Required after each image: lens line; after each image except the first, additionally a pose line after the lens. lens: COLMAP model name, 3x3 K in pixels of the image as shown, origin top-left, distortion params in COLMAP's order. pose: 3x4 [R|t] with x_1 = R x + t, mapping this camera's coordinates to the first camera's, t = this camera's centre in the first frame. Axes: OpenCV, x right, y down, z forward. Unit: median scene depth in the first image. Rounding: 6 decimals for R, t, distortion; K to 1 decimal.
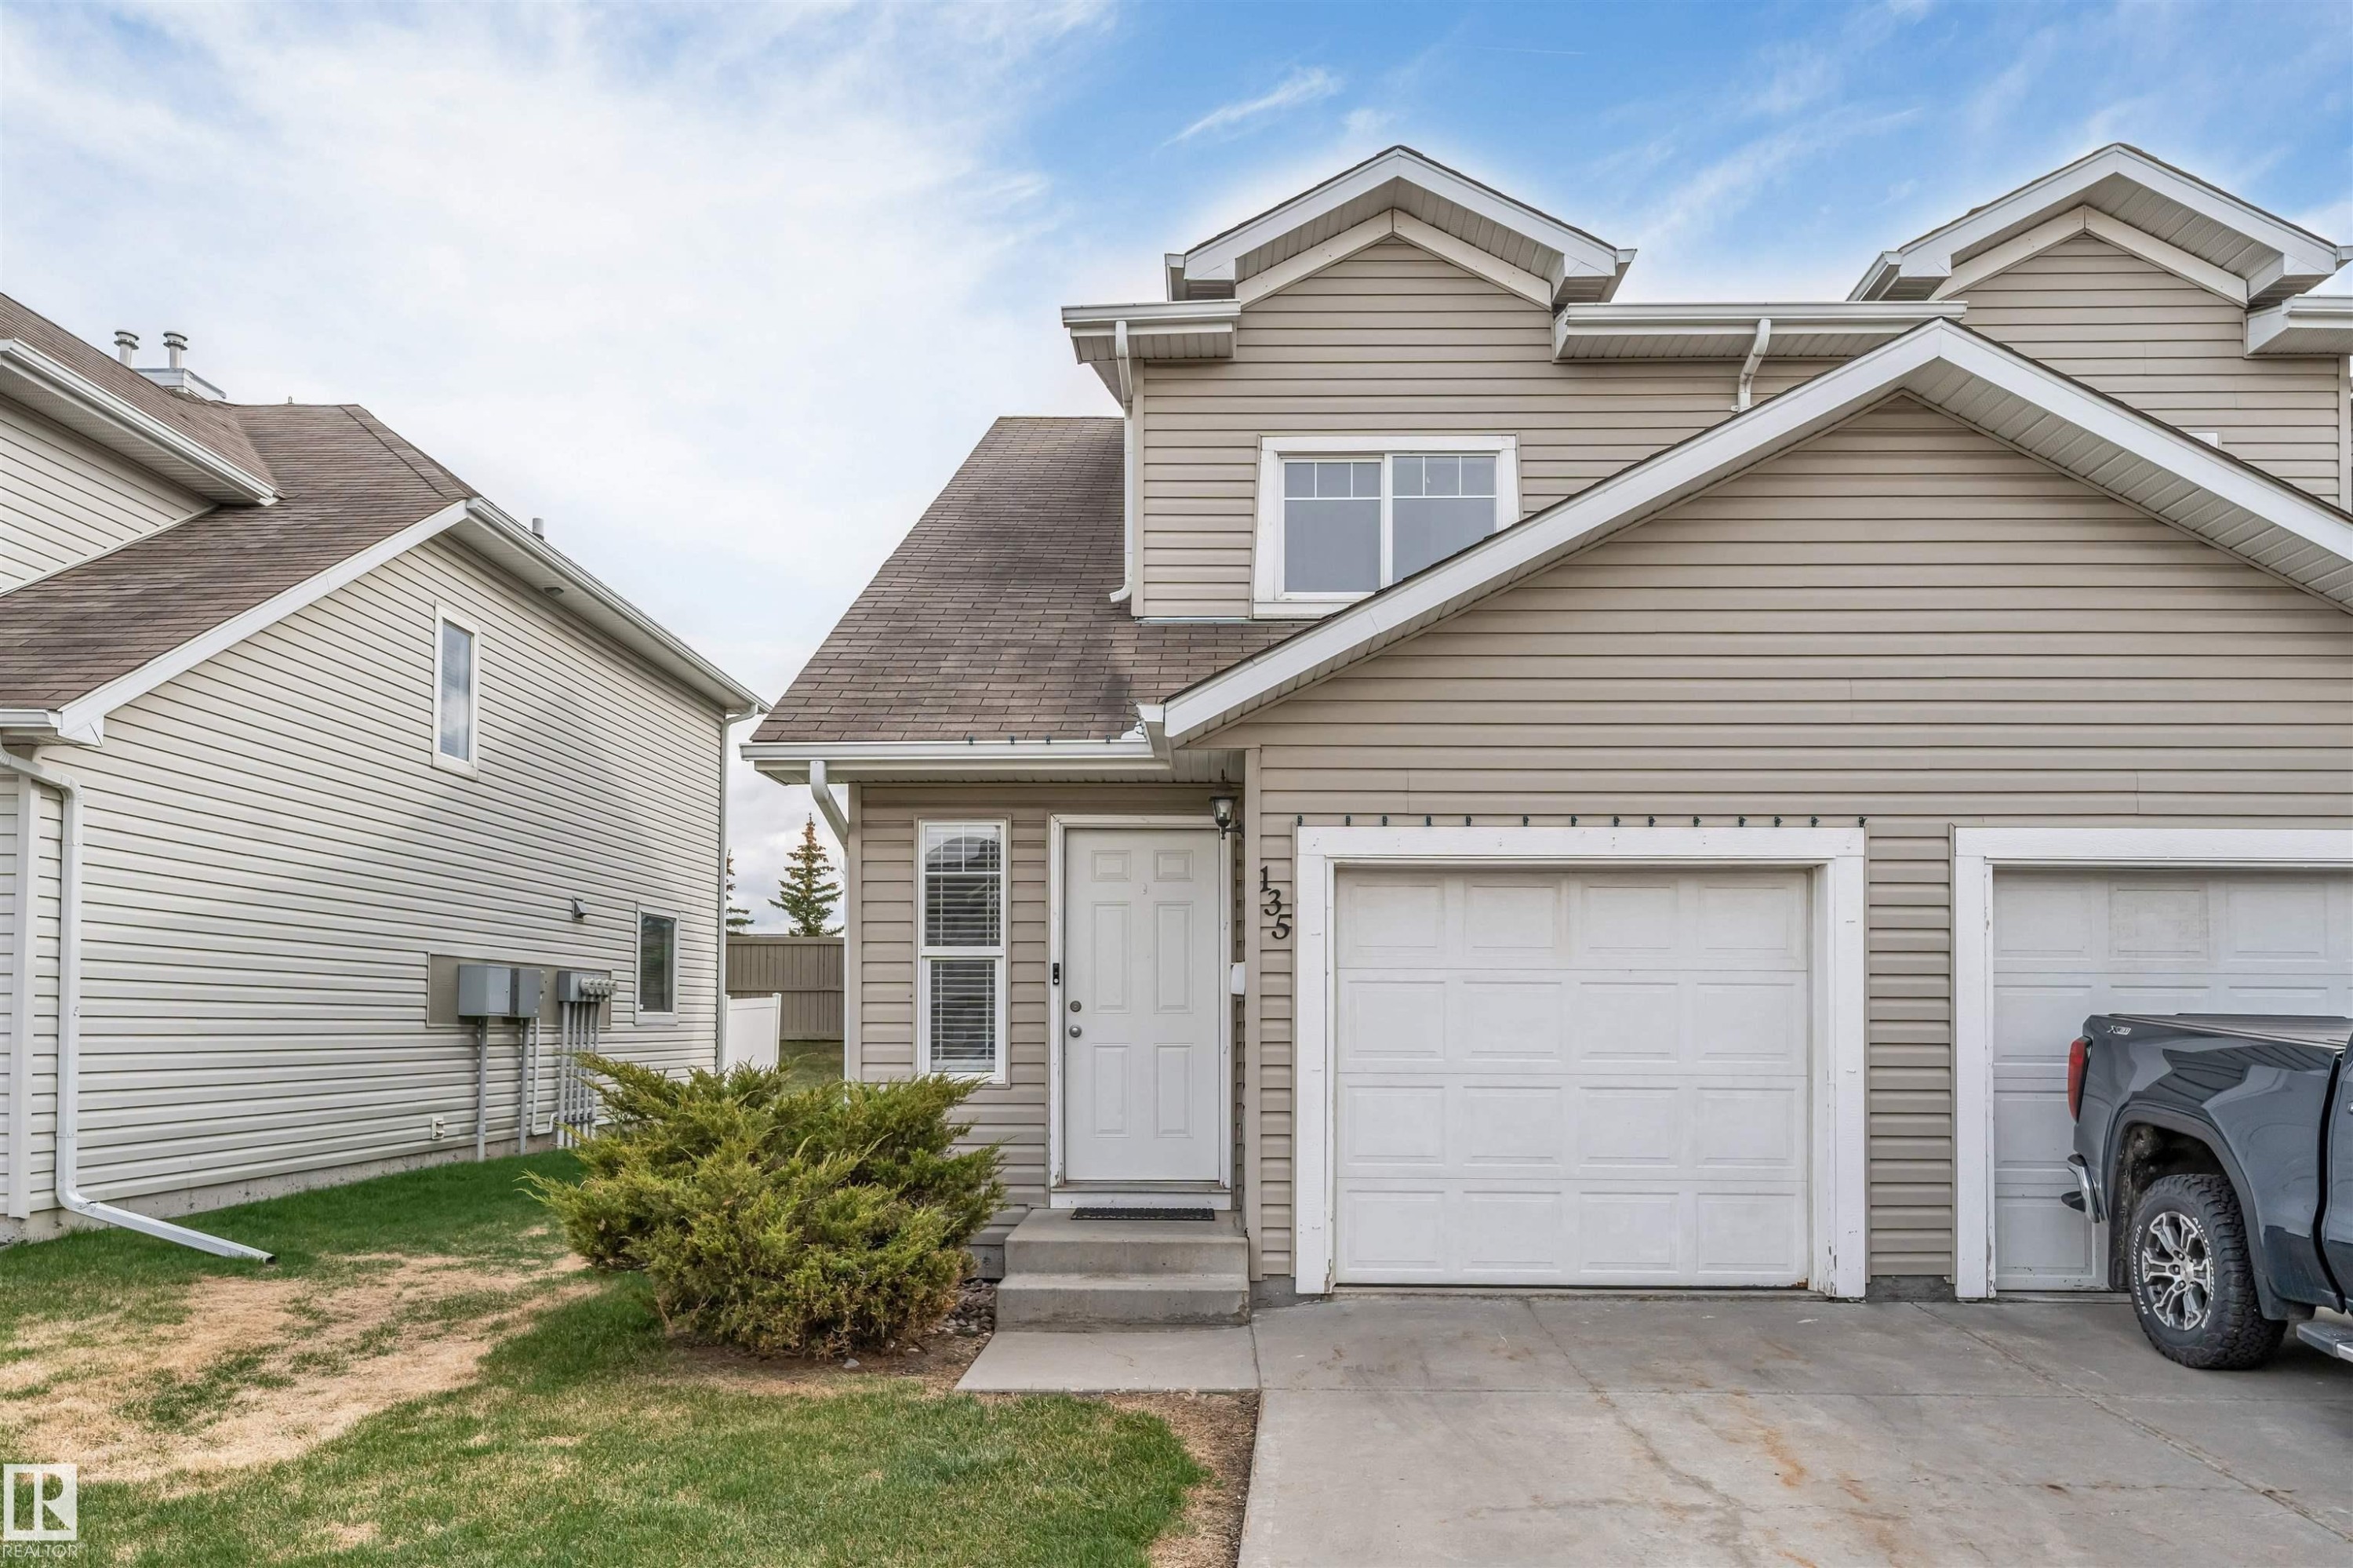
lens RADIAL K [[1734.6, 0, 1176.5], [0, 1734.6, 784.0], [0, 0, 1]] dist [0.001083, 0.001657]
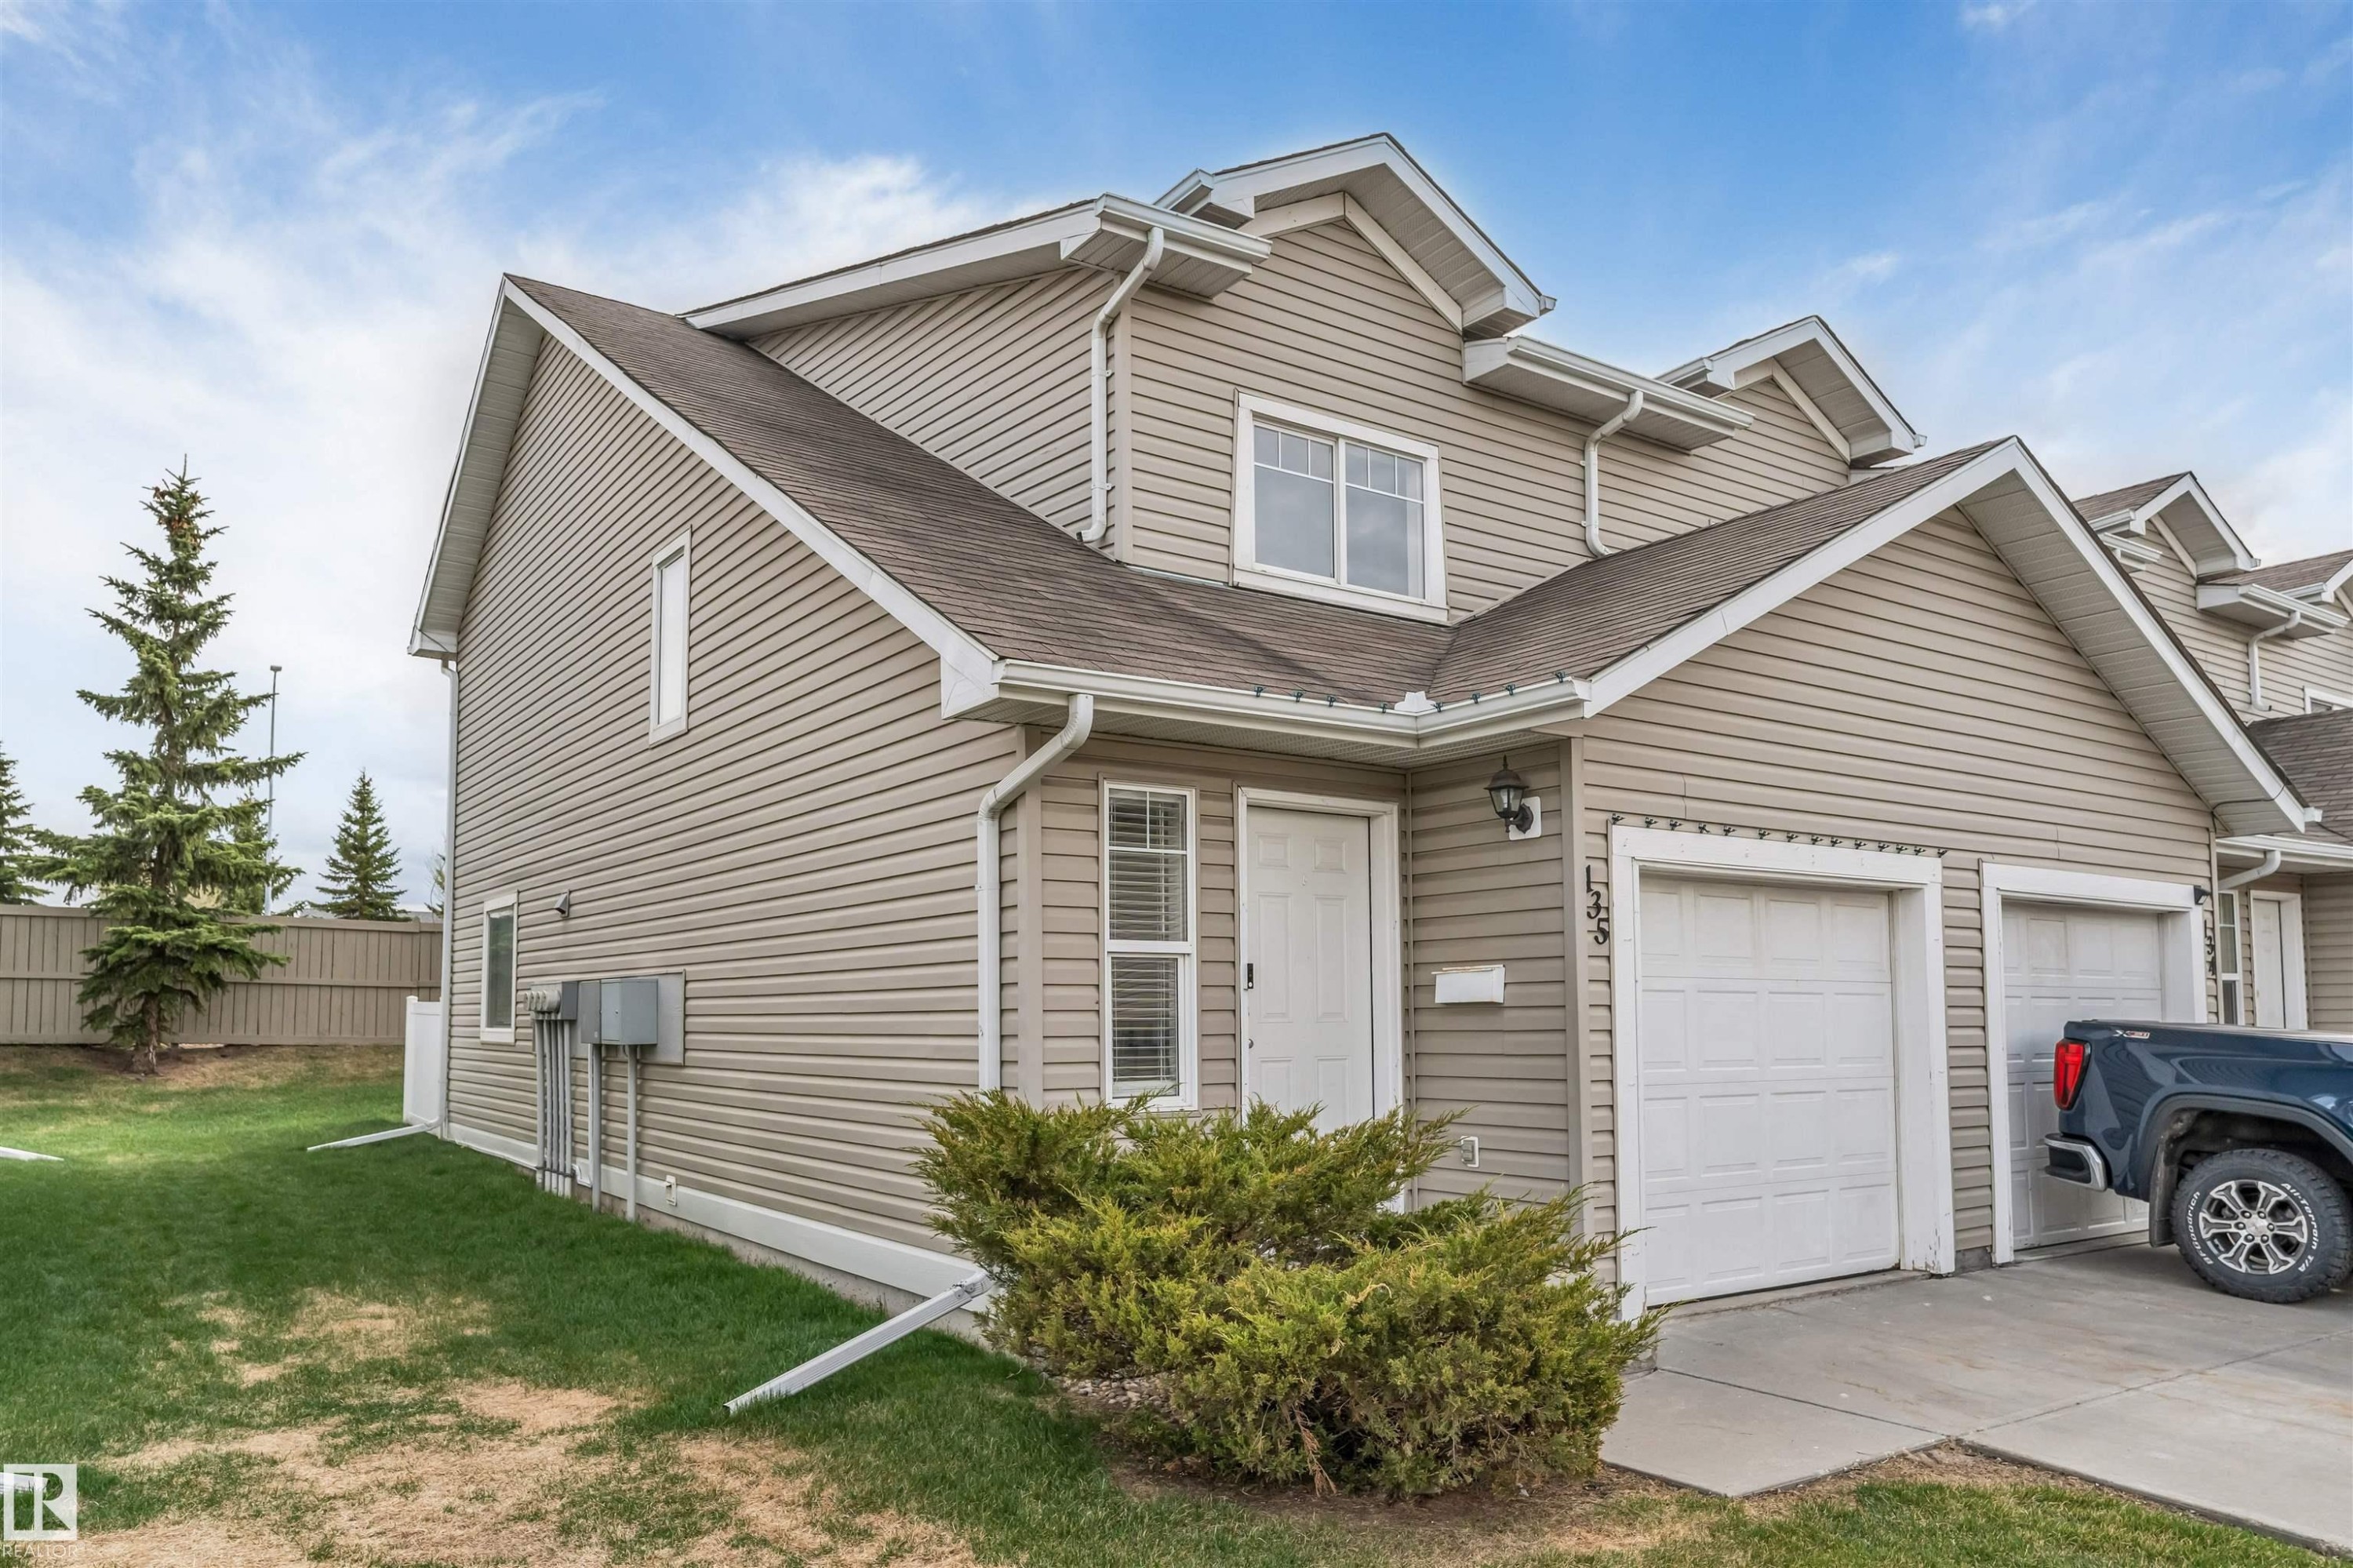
lens RADIAL K [[1649.7, 0, 1177.8], [0, 1649.7, 742.4], [0, 0, 1]] dist [-0.000682, -0.000298]
pose [[0.792469, 0.095410, 0.602403, -0.661541], [-0.081531, 0.995396, -0.050398, 0.044357], [-0.604438, -0.009176, 0.796600, 0.430053]]
